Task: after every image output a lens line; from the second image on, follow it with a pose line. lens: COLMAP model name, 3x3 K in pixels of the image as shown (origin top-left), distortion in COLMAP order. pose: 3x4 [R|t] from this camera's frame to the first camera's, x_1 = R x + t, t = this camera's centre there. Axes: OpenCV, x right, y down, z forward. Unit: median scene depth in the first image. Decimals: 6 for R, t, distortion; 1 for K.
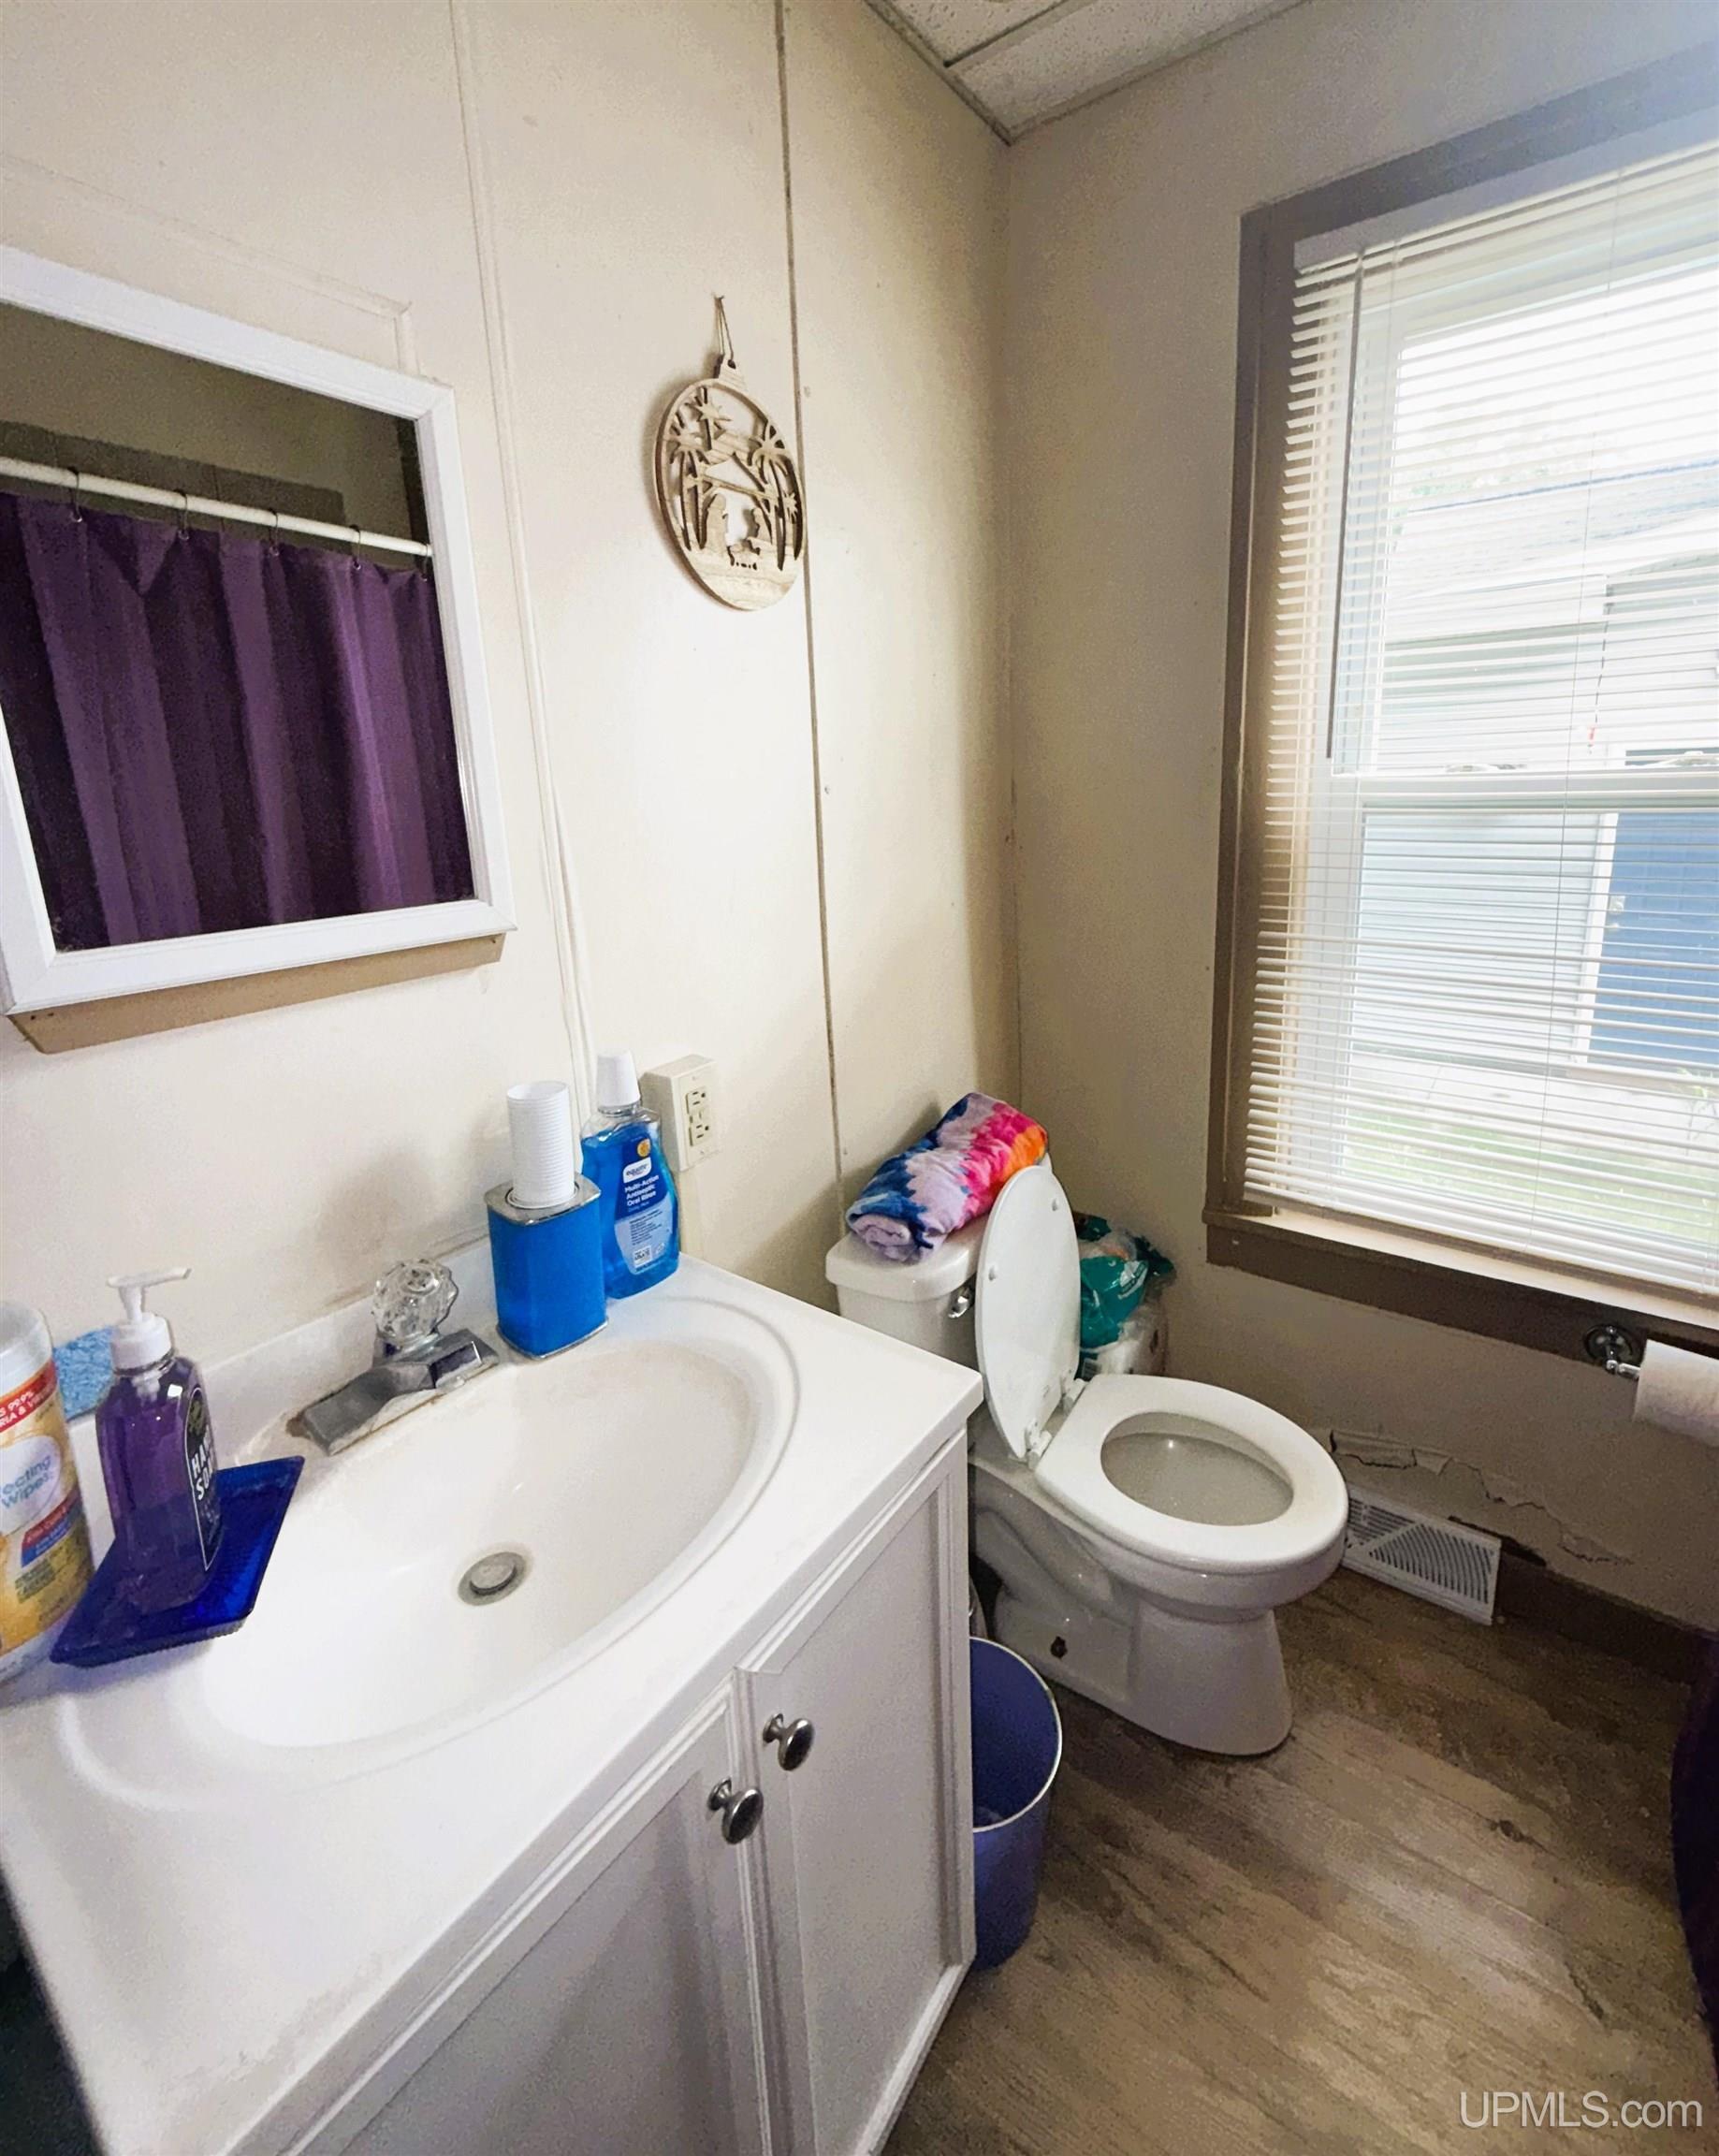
lens RADIAL K [[939.5, 0, 888.3], [0, 939.5, 974.3], [0, 0, 1]] dist [-0.003597, -0.000297]
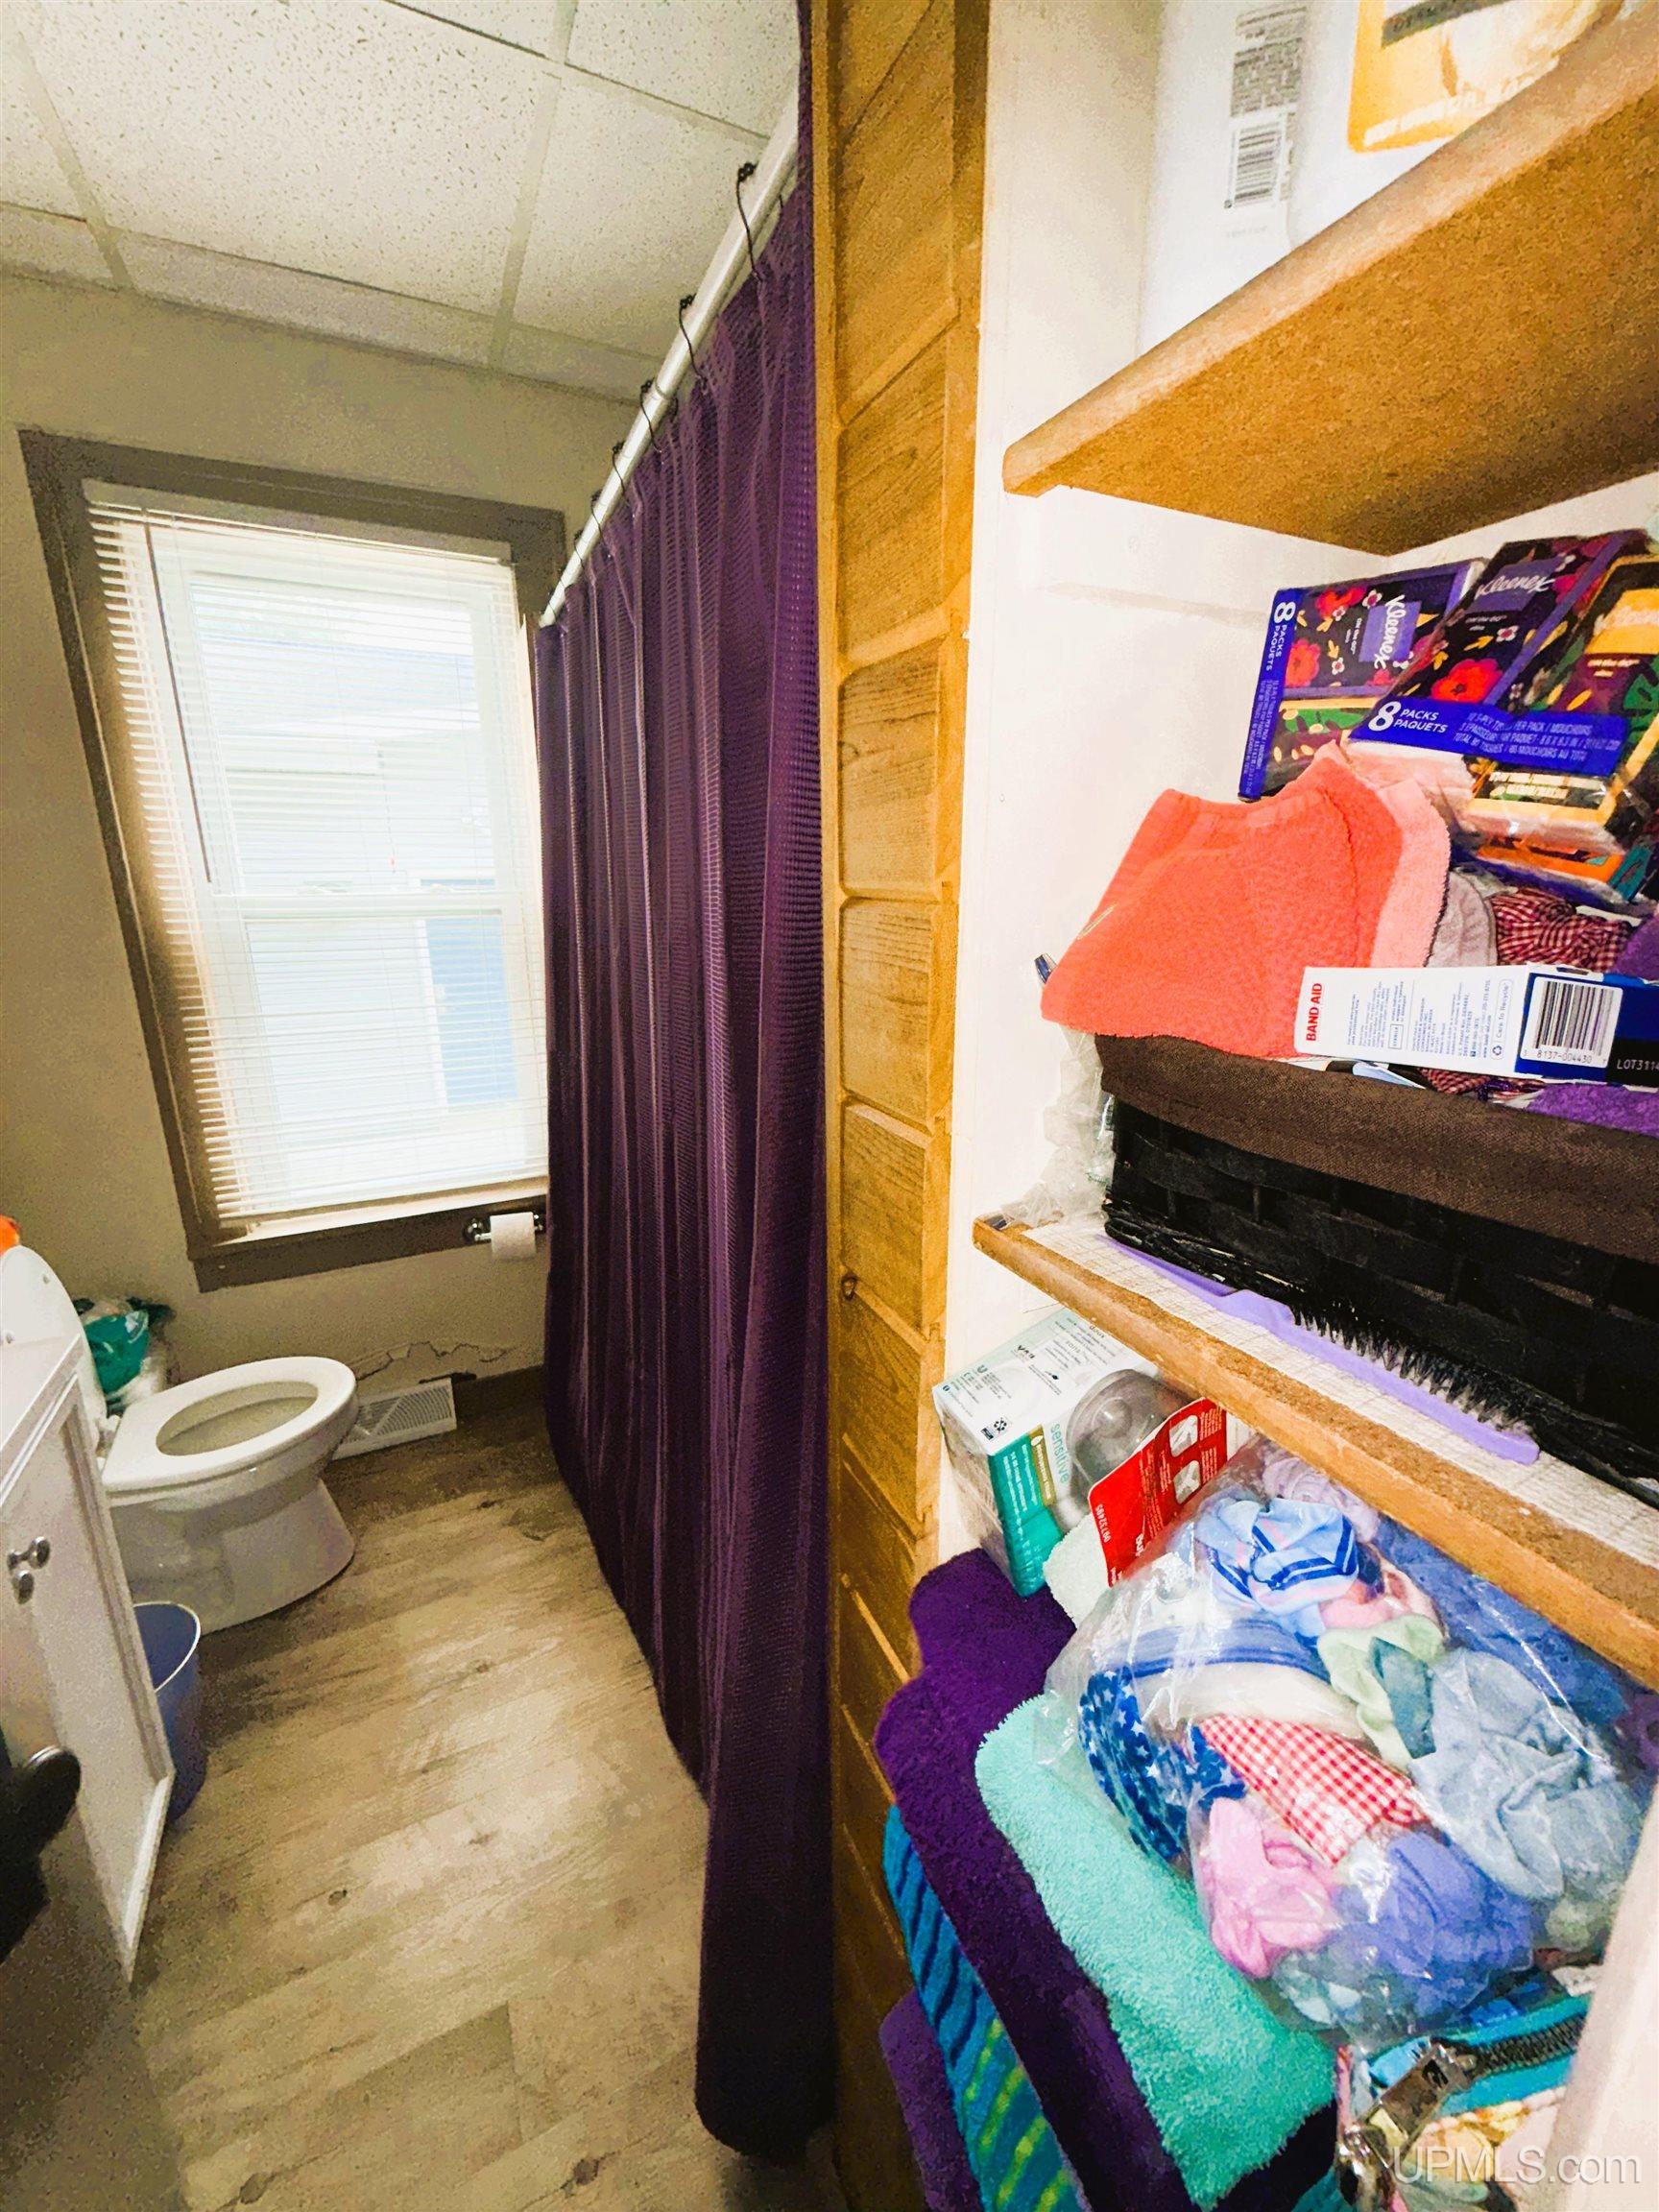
lens RADIAL K [[890.1, 0, 828.9], [0, 890.1, 1103.2], [0, 0, 1]] dist [-0.002862, -0.000327]
pose [[0.483058, -0.194021, 0.853821, -0.229079], [0.174076, 0.976955, 0.123517, 0.070291], [-0.858110, 0.088964, 0.505701, -0.348796]]
